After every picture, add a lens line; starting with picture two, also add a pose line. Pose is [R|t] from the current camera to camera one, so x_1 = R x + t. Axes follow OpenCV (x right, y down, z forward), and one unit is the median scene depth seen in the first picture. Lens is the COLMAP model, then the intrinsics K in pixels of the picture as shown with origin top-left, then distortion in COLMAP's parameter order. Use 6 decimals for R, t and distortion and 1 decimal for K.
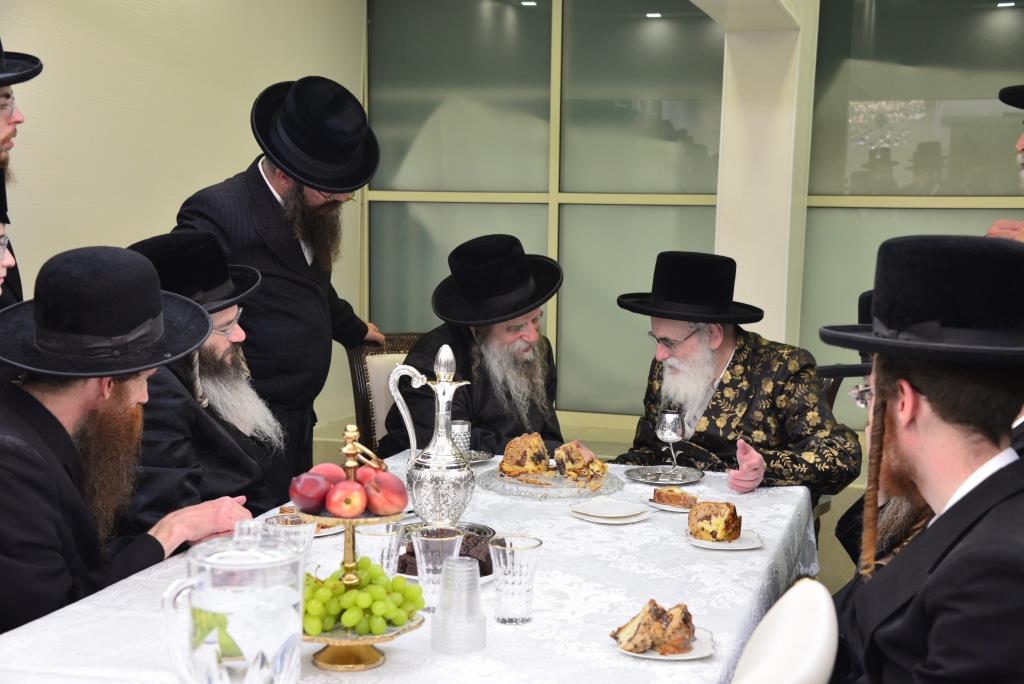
lens RADIAL K [[1510.6, 0, 512.4], [0, 1510.6, 341.9], [0, 0, 1]] dist [-0.094624, 0.000000]
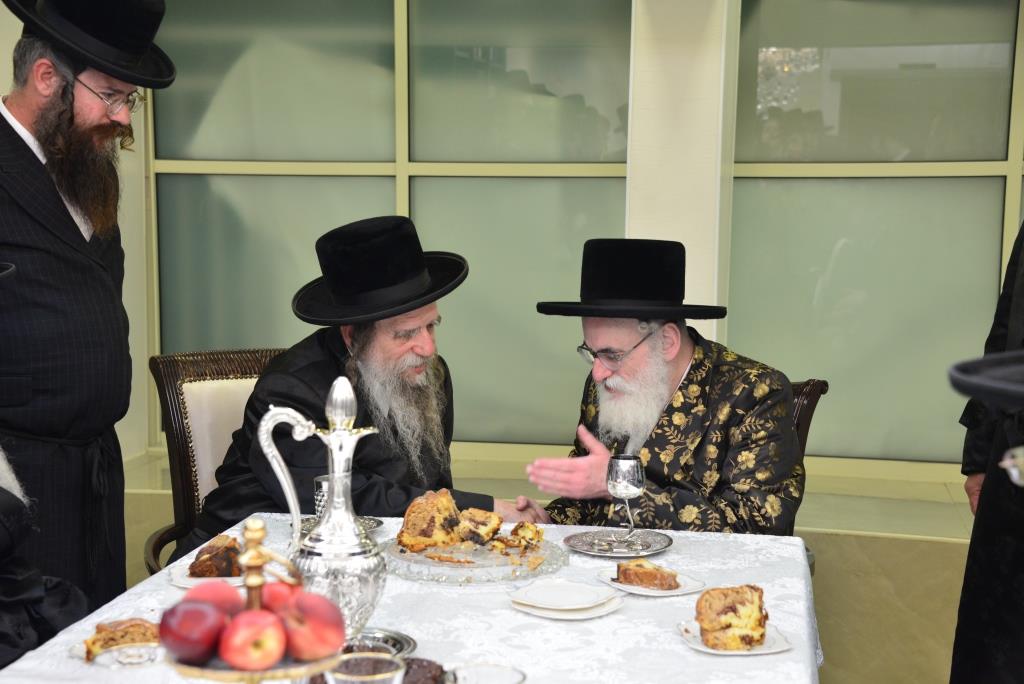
lens RADIAL K [[1636.3, 0, 512.2], [0, 1636.3, 339.1], [0, 0, 1]] dist [0.063821, 0.000000]
pose [[0.986109, -0.020588, 0.164817, -0.080928], [0.019550, 0.999778, 0.007922, -0.018033], [-0.164944, -0.004589, 0.986292, 0.214654]]
